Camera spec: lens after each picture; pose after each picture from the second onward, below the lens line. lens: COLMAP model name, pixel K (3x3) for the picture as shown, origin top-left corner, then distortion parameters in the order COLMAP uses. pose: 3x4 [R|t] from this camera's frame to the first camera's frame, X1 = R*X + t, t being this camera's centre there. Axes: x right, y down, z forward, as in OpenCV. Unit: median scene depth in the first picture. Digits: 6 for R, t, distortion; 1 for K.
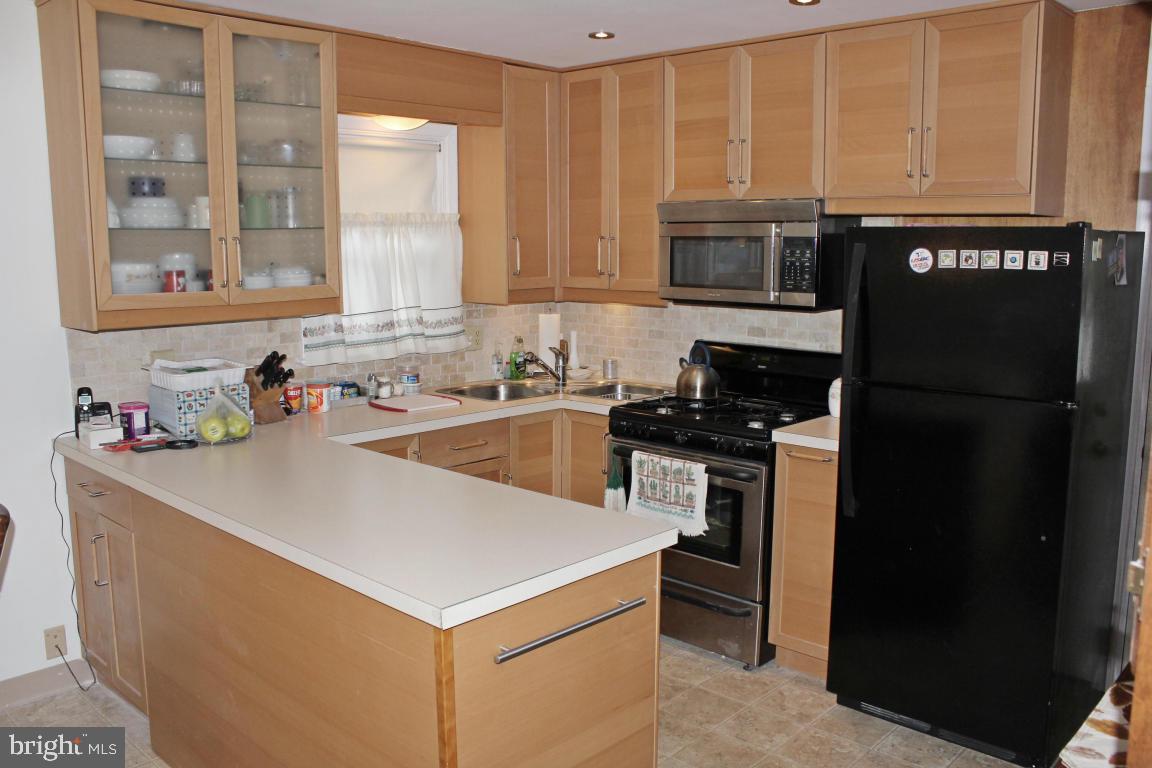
lens RADIAL K [[944.5, 0, 602.6], [0, 944.5, 375.0], [0, 0, 1]] dist [-0.186003, 0.154292]
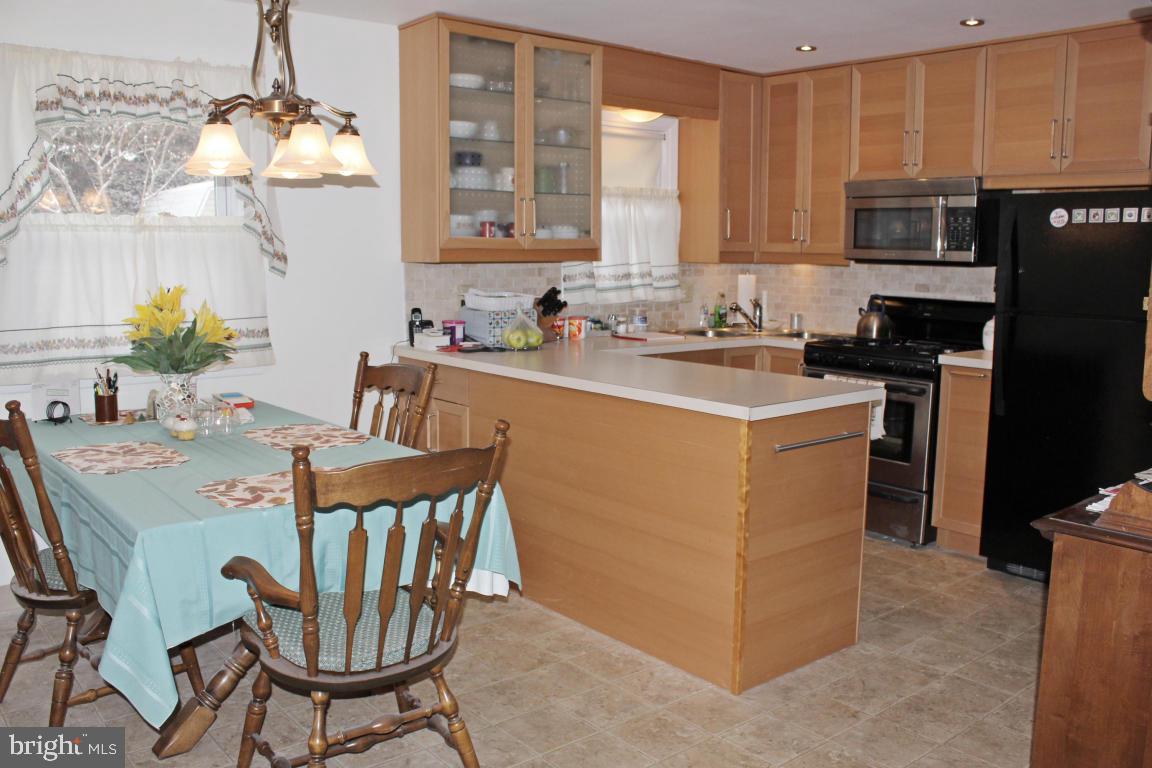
lens RADIAL K [[1005.8, 0, 576.0], [0, 1005.8, 384.0], [0, 0, 1]] dist [-0.176437, 0.157422]
pose [[0.989895, 0.026431, -0.139315, -0.115169], [-0.027753, 0.999586, -0.007552, 0.115464], [0.139057, 0.011342, 0.990219, -0.382151]]
